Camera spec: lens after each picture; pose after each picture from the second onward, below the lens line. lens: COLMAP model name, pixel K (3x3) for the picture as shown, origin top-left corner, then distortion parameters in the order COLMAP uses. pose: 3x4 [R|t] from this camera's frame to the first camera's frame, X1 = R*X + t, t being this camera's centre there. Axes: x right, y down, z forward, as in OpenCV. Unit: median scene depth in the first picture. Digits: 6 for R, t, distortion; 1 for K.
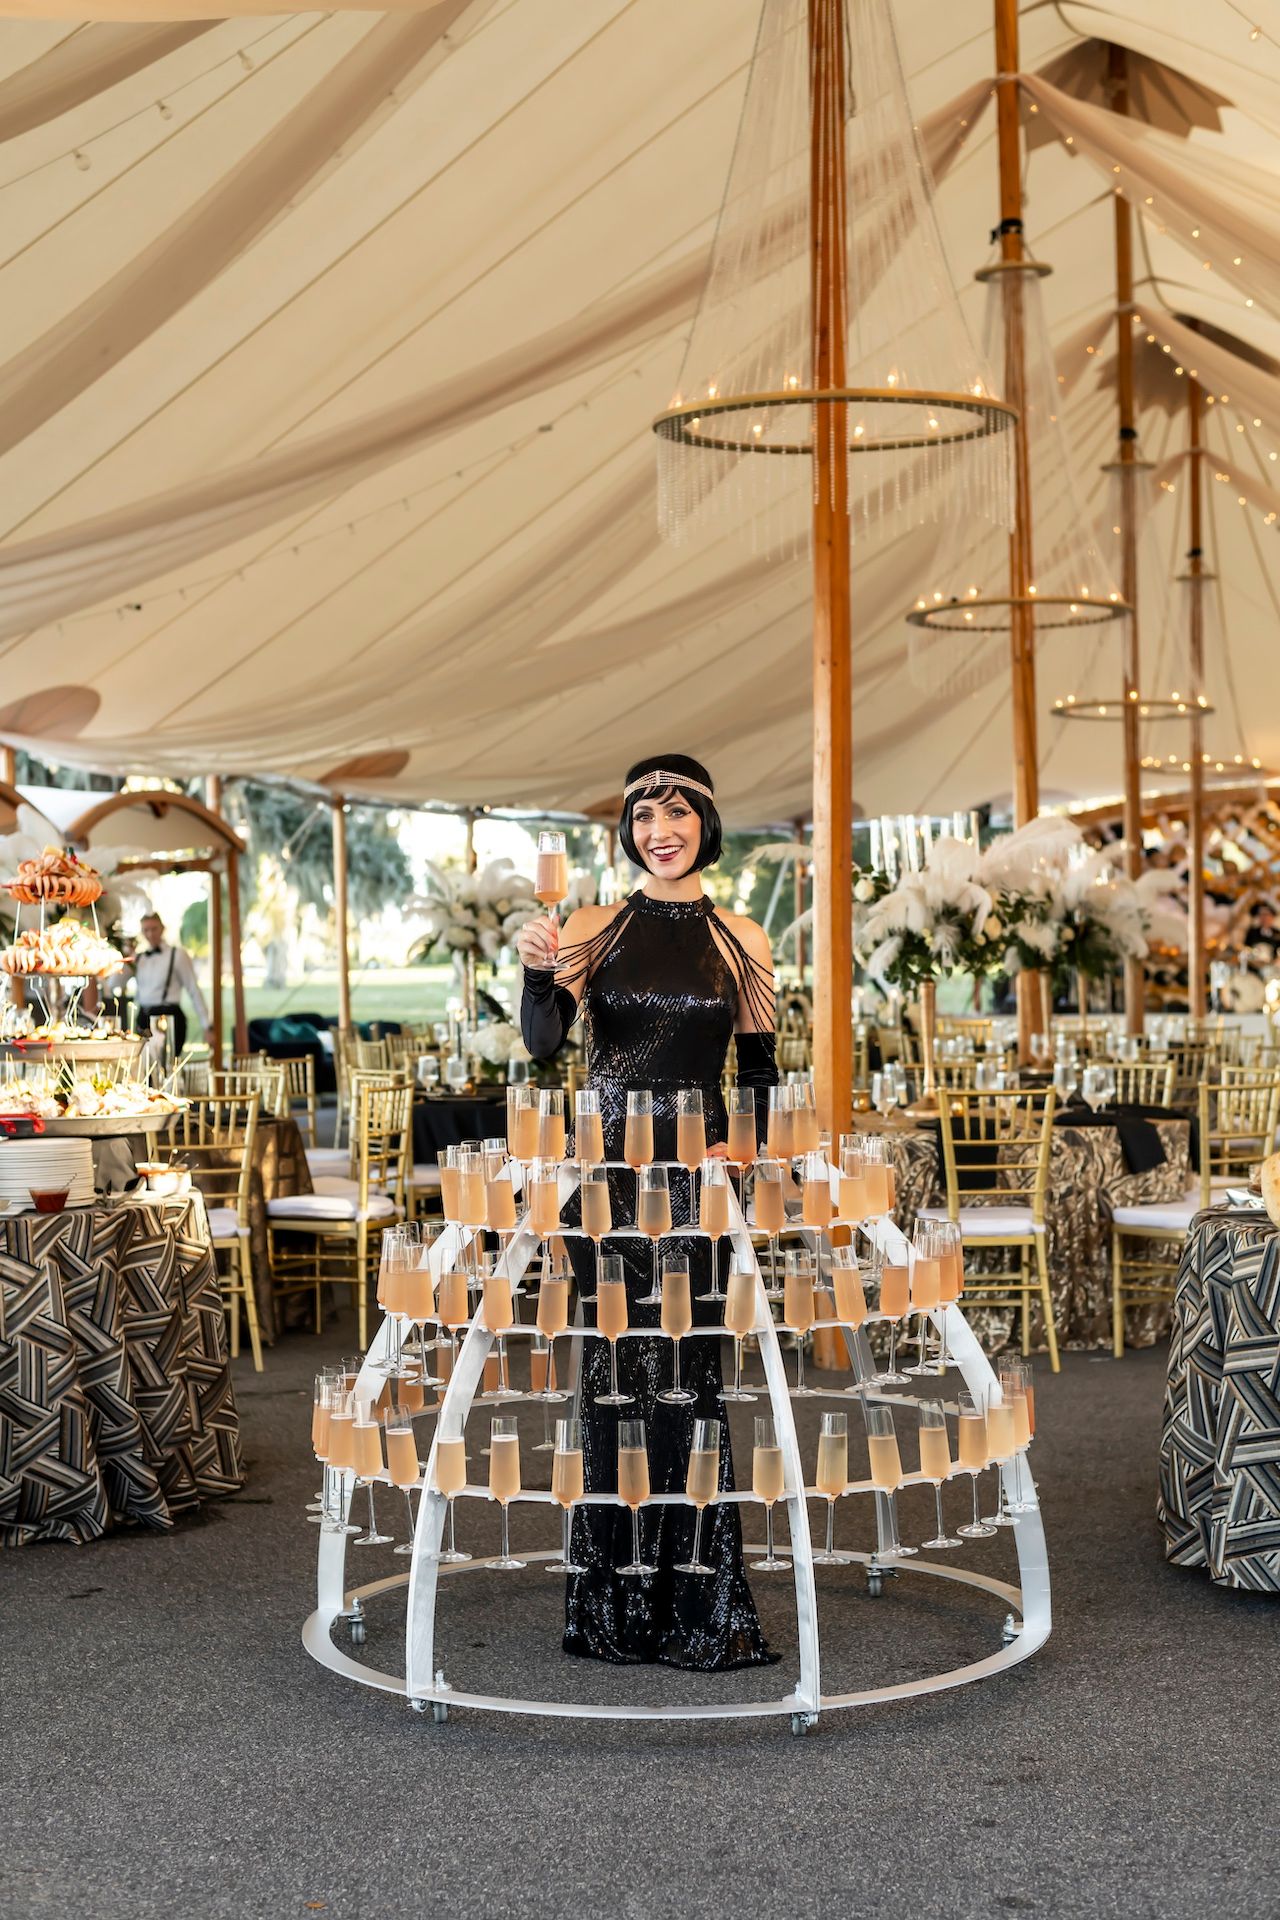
lens RADIAL K [[2915.0, 0, 640.0], [0, 2915.0, 960.0], [0, 0, 1]] dist [-0.012080, 0.200229]
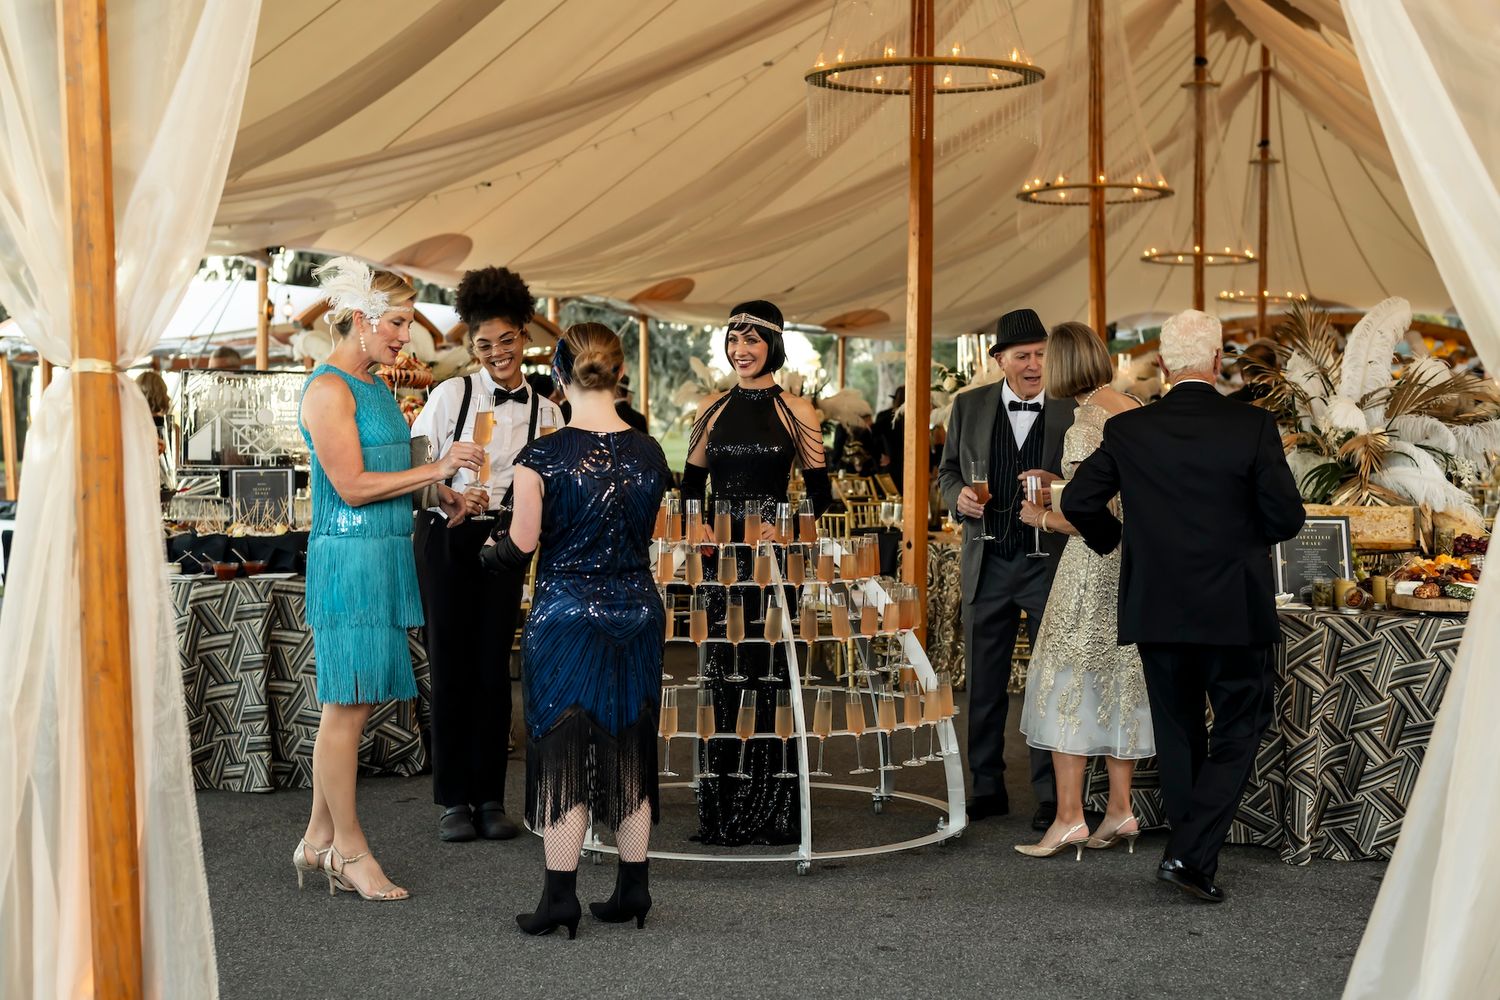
lens RADIAL K [[2135.9, 0, 750.0], [0, 2135.9, 500.0], [0, 0, 1]] dist [0.005829, 0.013479]
pose [[0.997925, 0.018779, -0.061592, 0.048111], [-0.016806, 0.999334, 0.032400, 0.002126], [0.062160, -0.031297, 0.997575, -0.123796]]
